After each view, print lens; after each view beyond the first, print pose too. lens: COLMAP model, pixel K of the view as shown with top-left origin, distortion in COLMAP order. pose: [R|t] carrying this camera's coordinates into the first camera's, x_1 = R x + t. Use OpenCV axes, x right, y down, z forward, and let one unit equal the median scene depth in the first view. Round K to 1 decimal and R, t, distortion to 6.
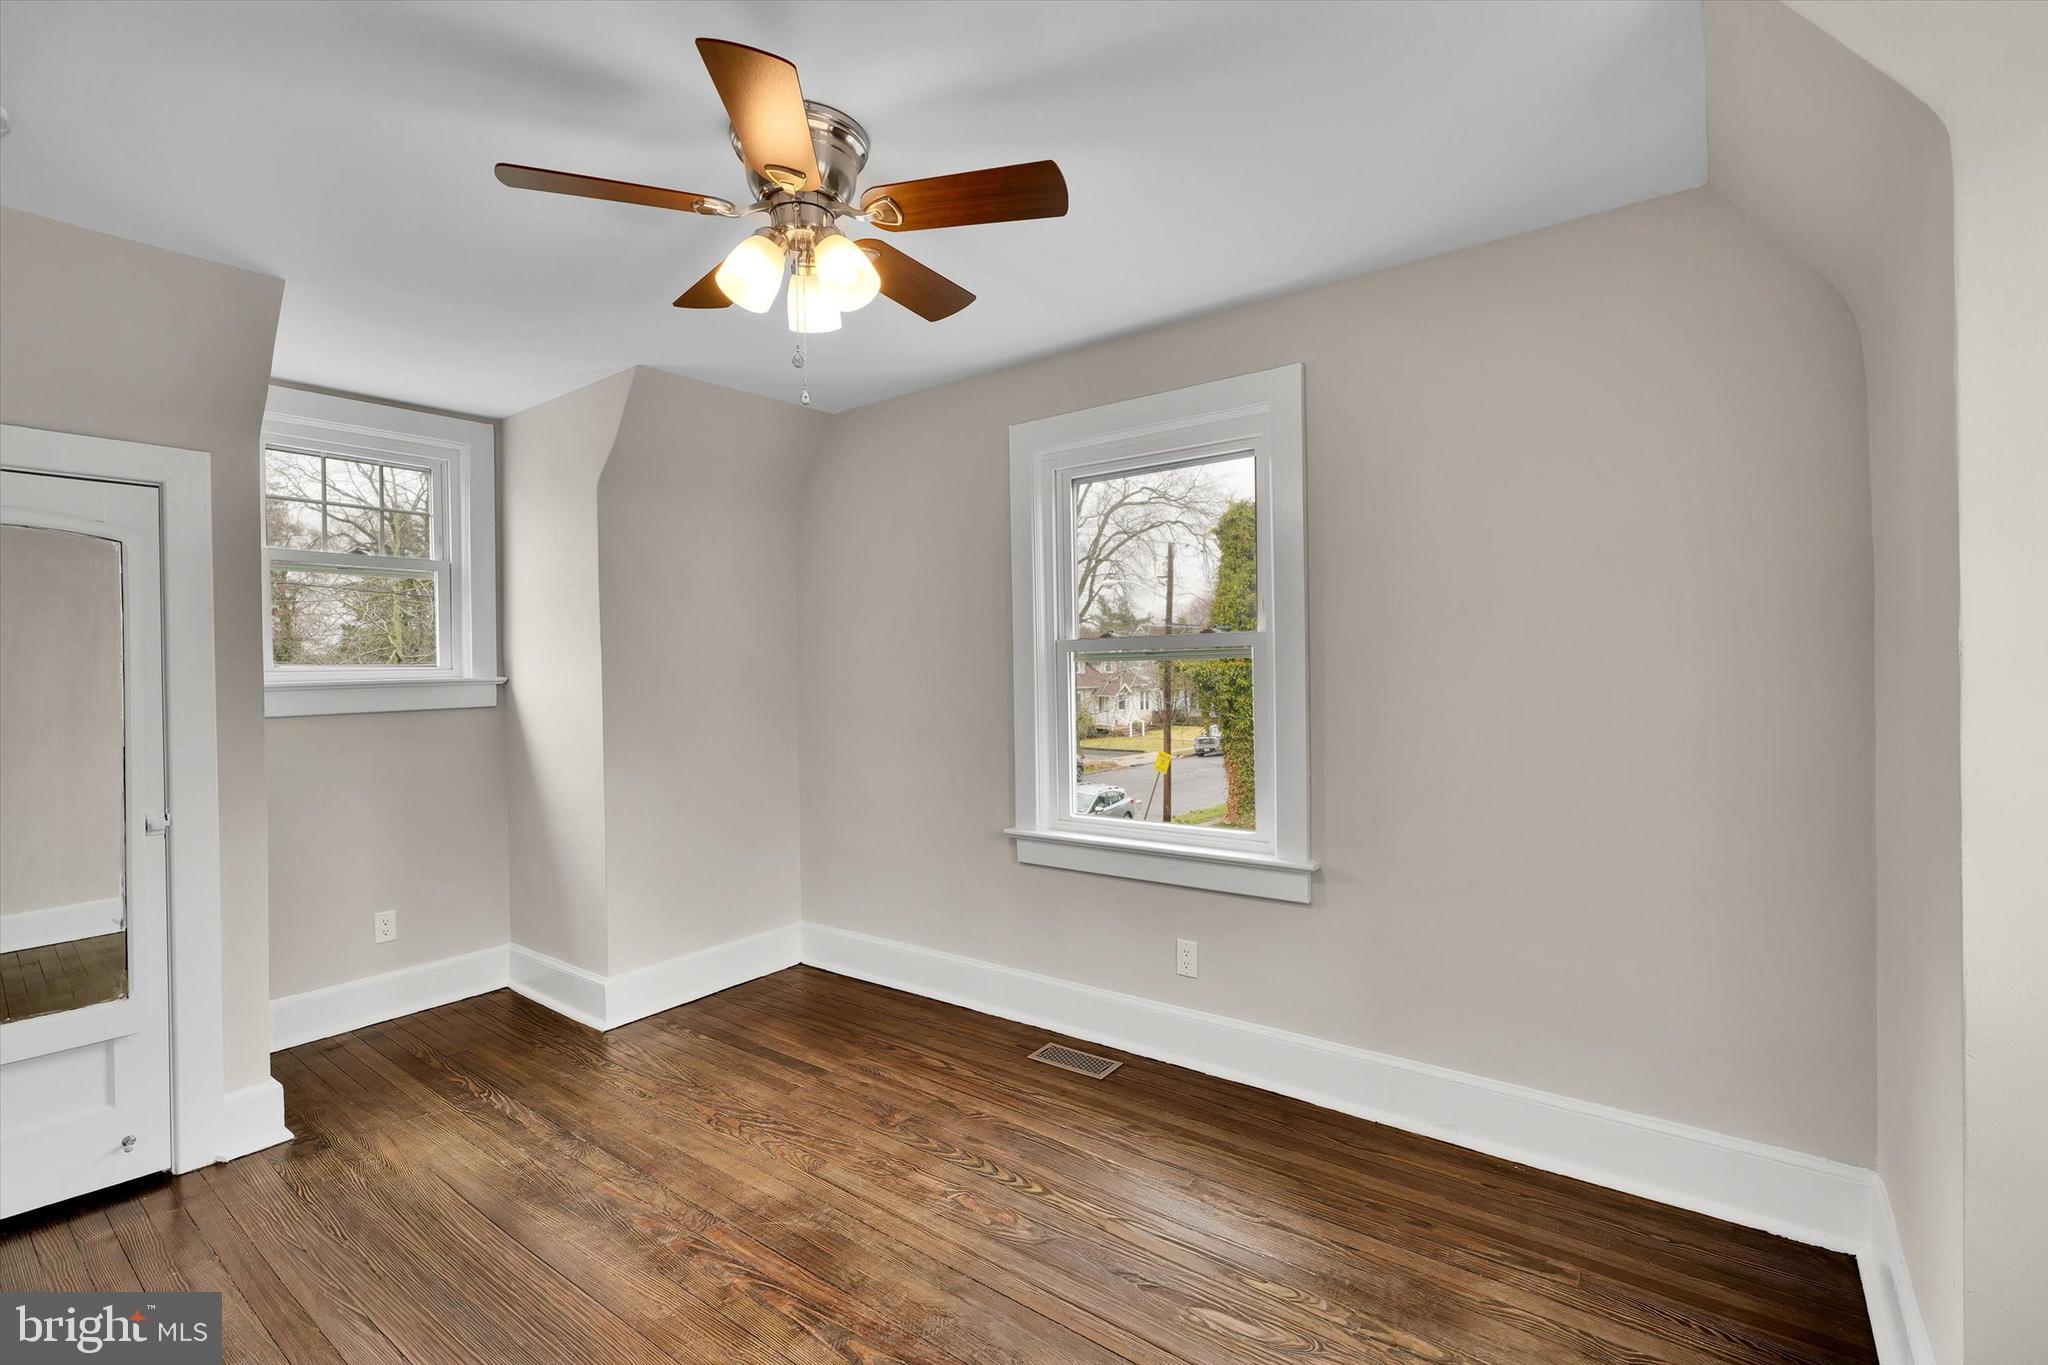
lens RADIAL K [[911.2, 0, 1024.0], [0, 911.2, 682.5], [0, 0, 1]] dist [-0.001217, 0.000469]
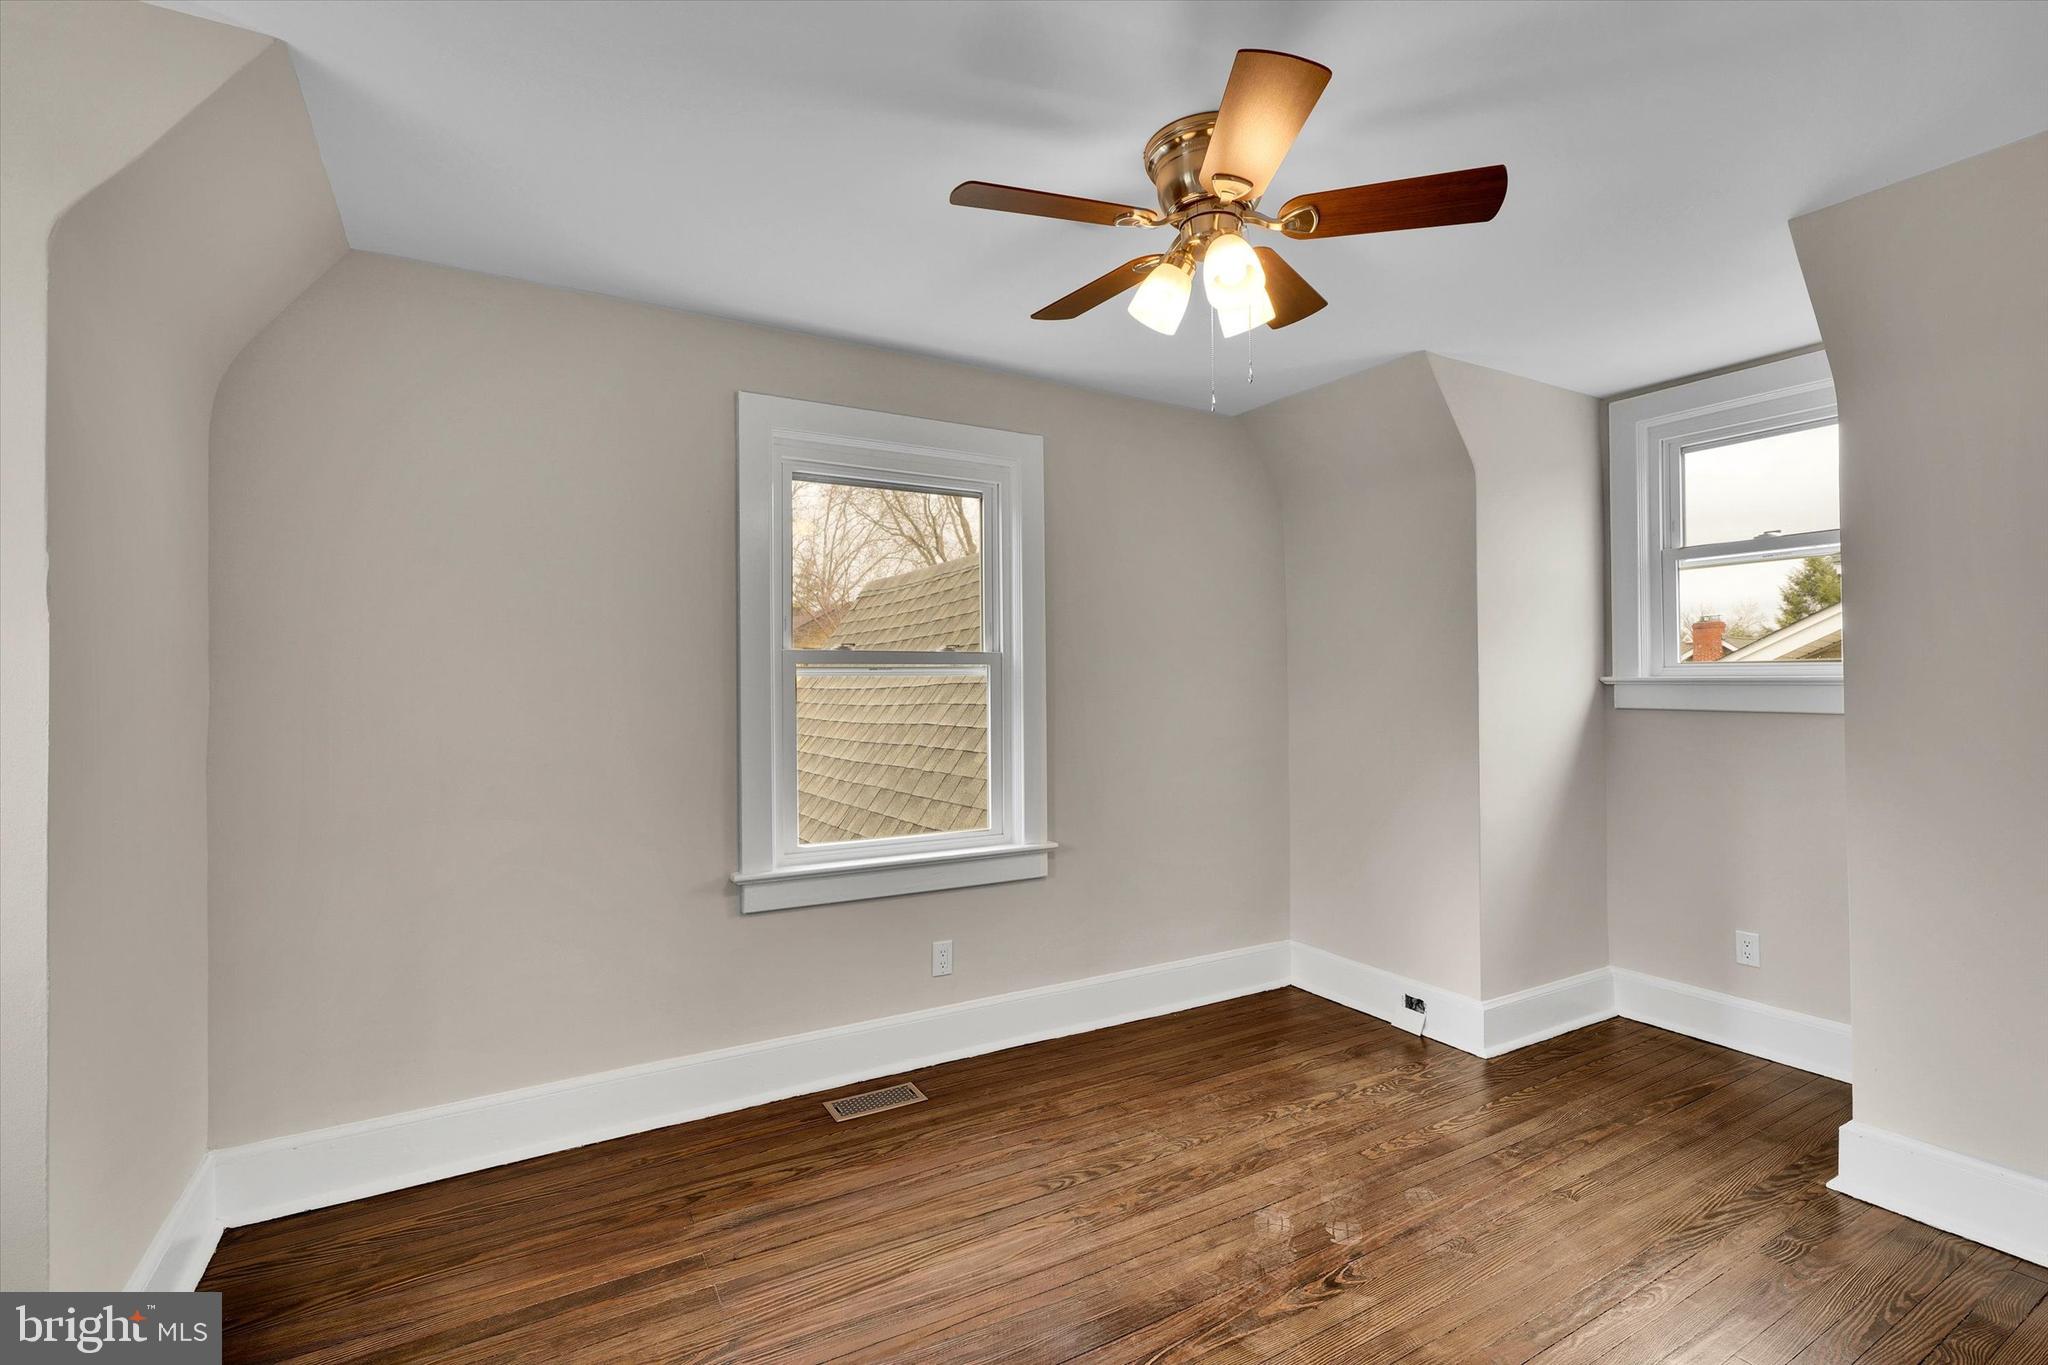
lens RADIAL K [[917.1, 0, 1024.0], [0, 917.1, 682.5], [0, 0, 1]] dist [-0.001511, -0.000203]
pose [[0.386553, 0.020460, 0.922040, -0.806456], [0.007643, 0.999649, -0.025386, 0.011487], [-0.922236, 0.016860, 0.386261, 0.519769]]
